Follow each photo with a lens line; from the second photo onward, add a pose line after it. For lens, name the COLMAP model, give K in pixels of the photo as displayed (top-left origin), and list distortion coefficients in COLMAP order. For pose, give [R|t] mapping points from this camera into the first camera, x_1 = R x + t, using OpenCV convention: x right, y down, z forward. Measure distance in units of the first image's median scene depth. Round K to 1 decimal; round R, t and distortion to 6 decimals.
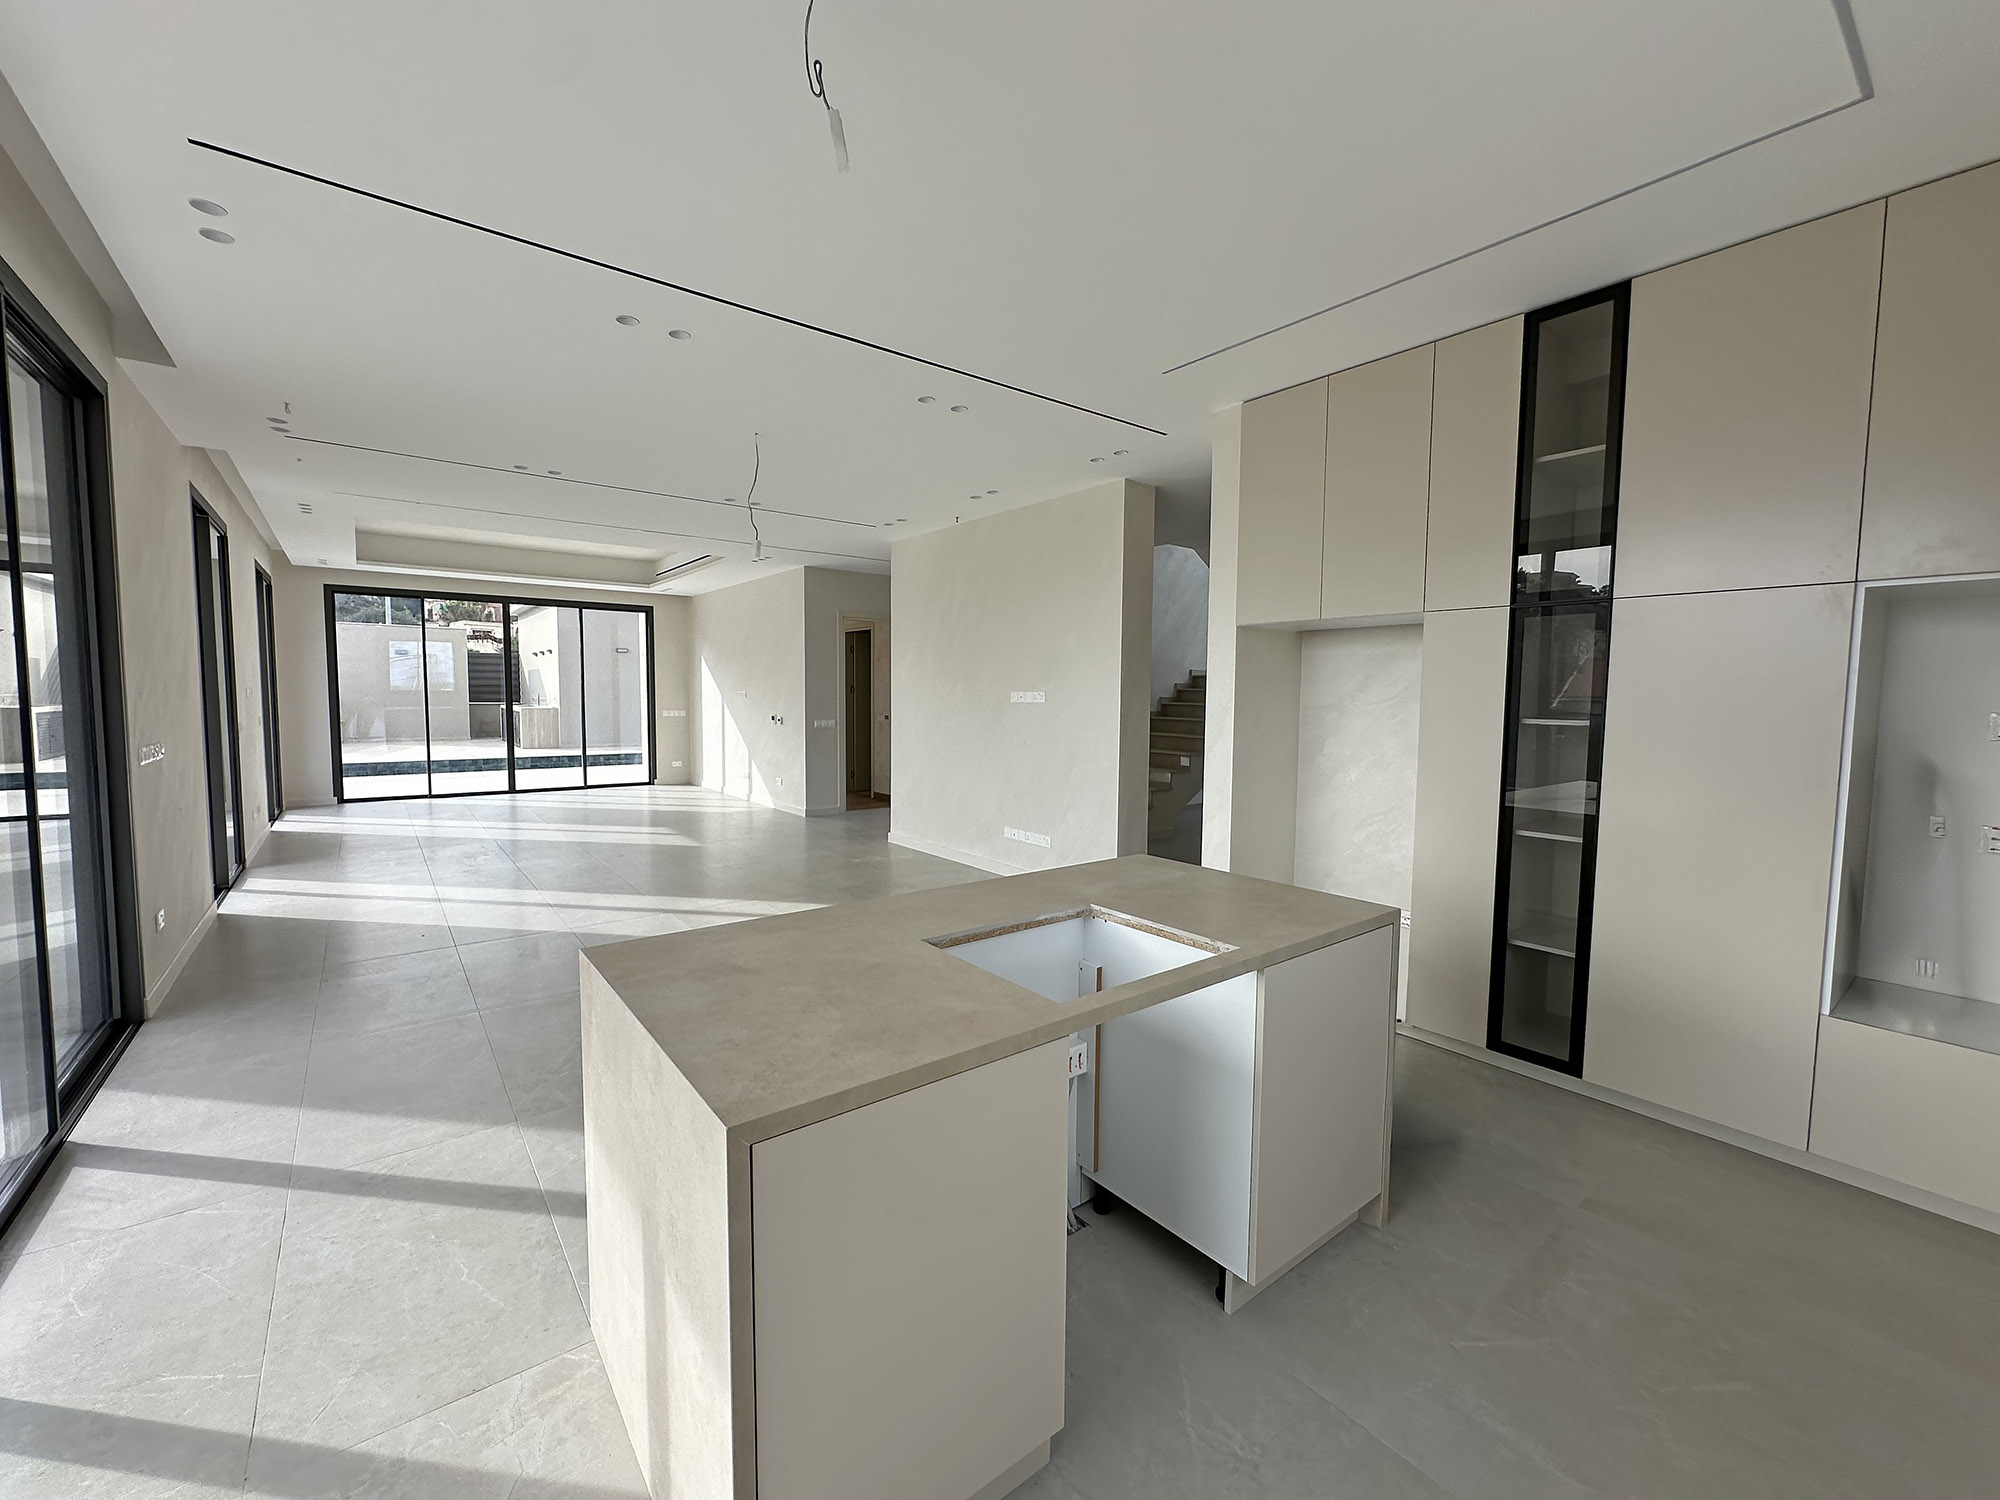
lens RADIAL K [[813.3, 0, 983.3], [0, 813.3, 754.2], [0, 0, 1]] dist [-0.003924, 0.000368]
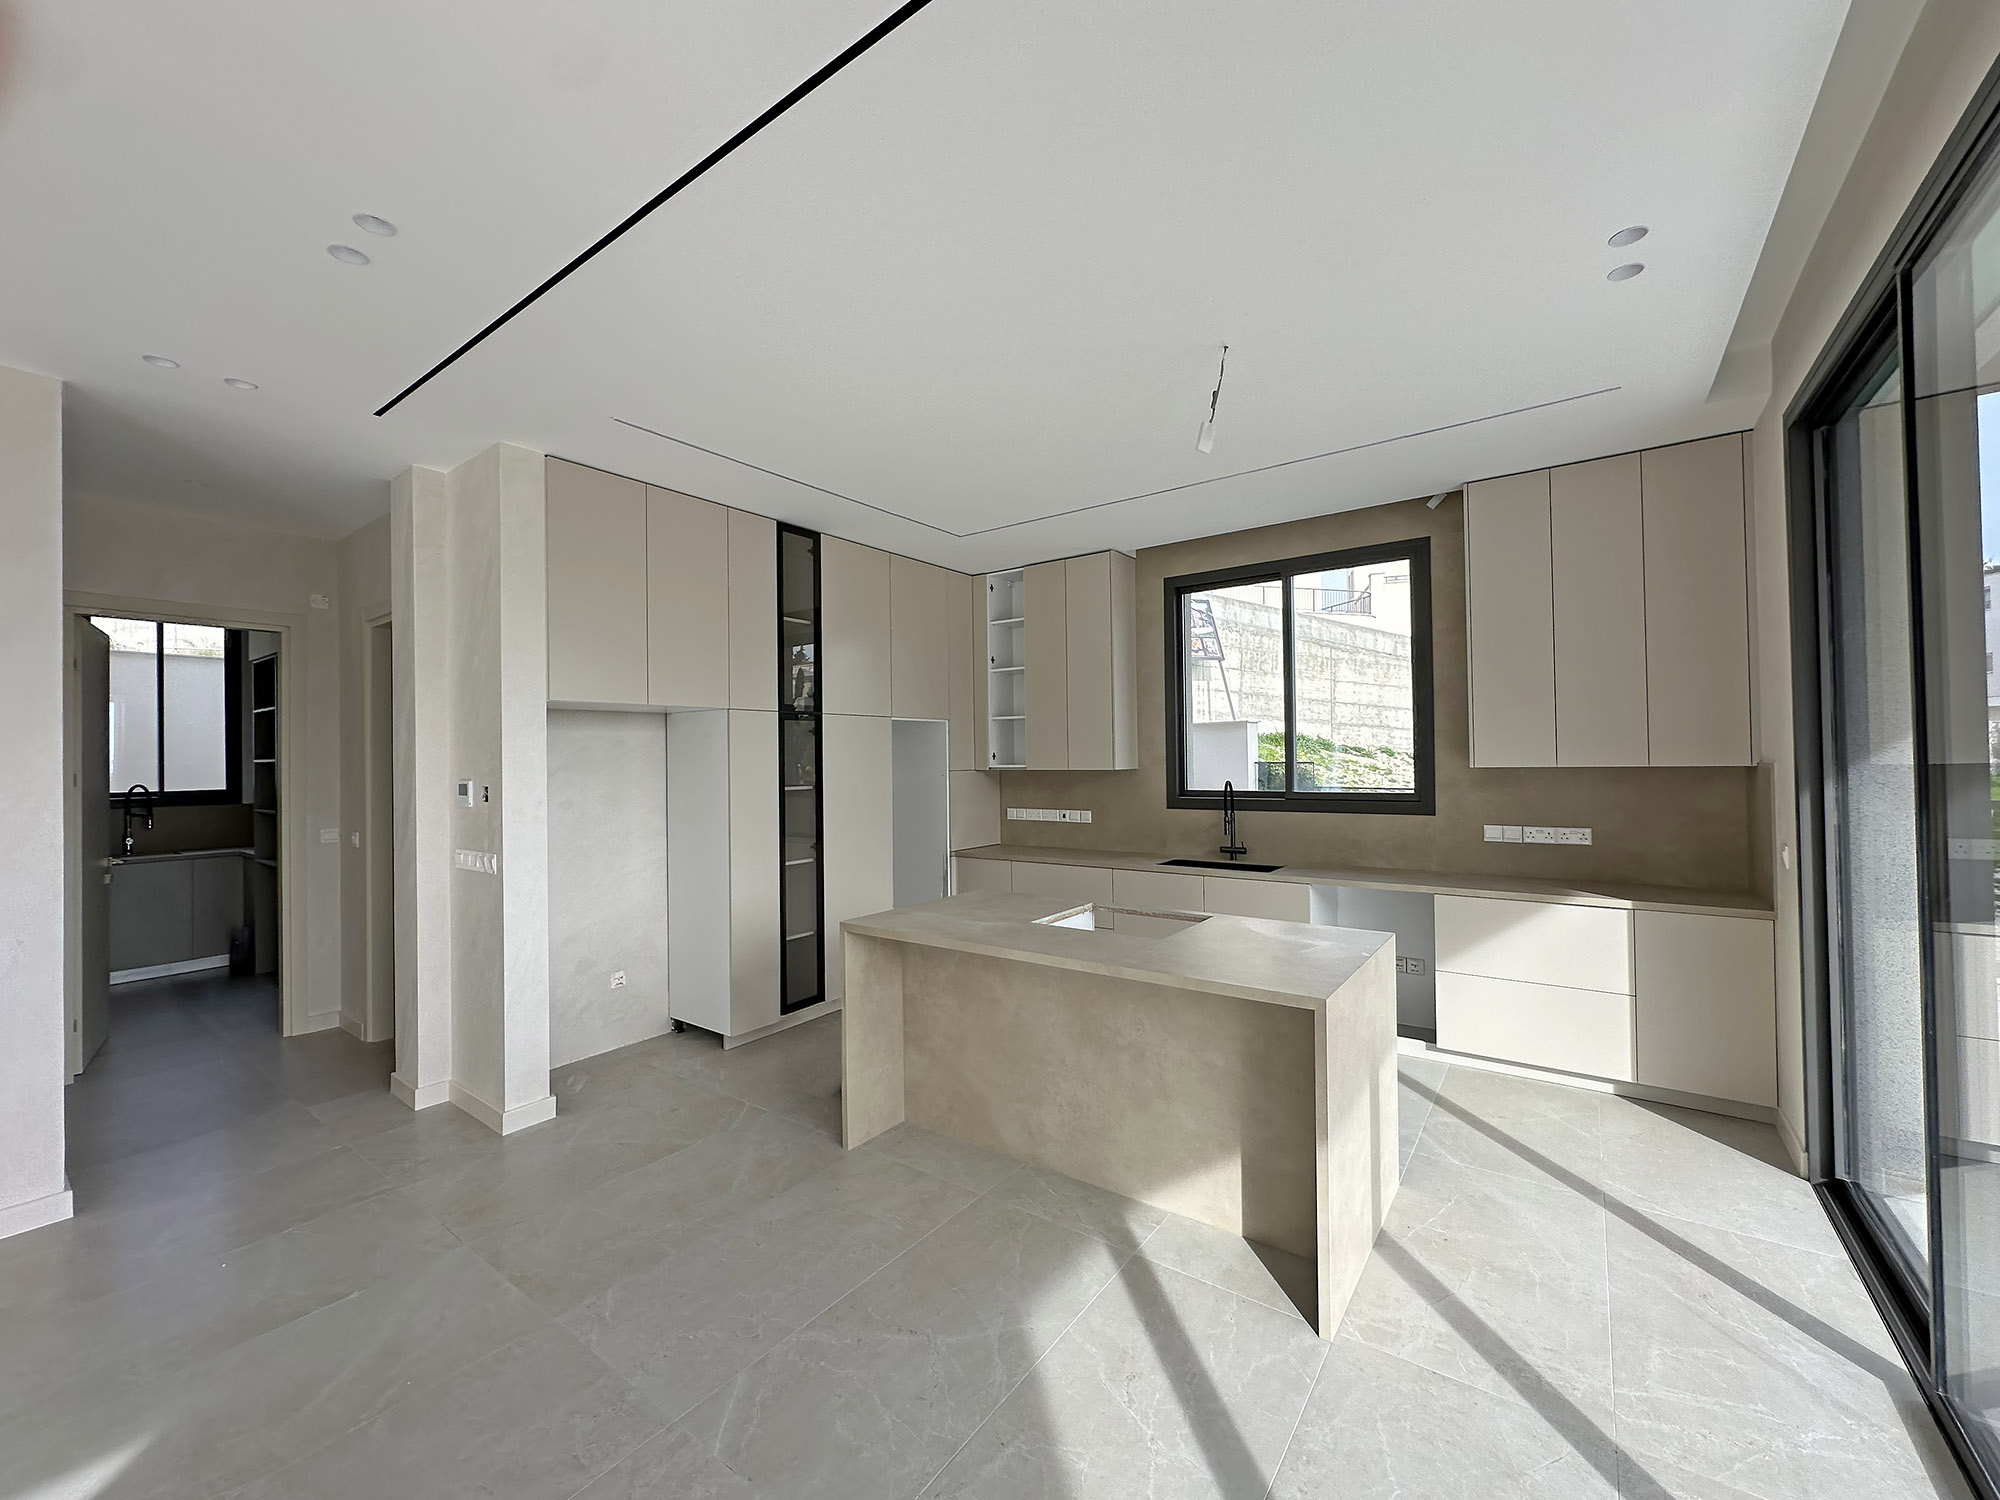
lens RADIAL K [[813.3, 0, 980.1], [0, 813.3, 742.9], [0, 0, 1]] dist [-0.003924, 0.000368]
pose [[-0.277028, 0.003211, 0.960856, -1.525757], [0.082581, 0.996374, 0.020479, -0.209407], [-0.957307, 0.085021, -0.276289, 1.811921]]
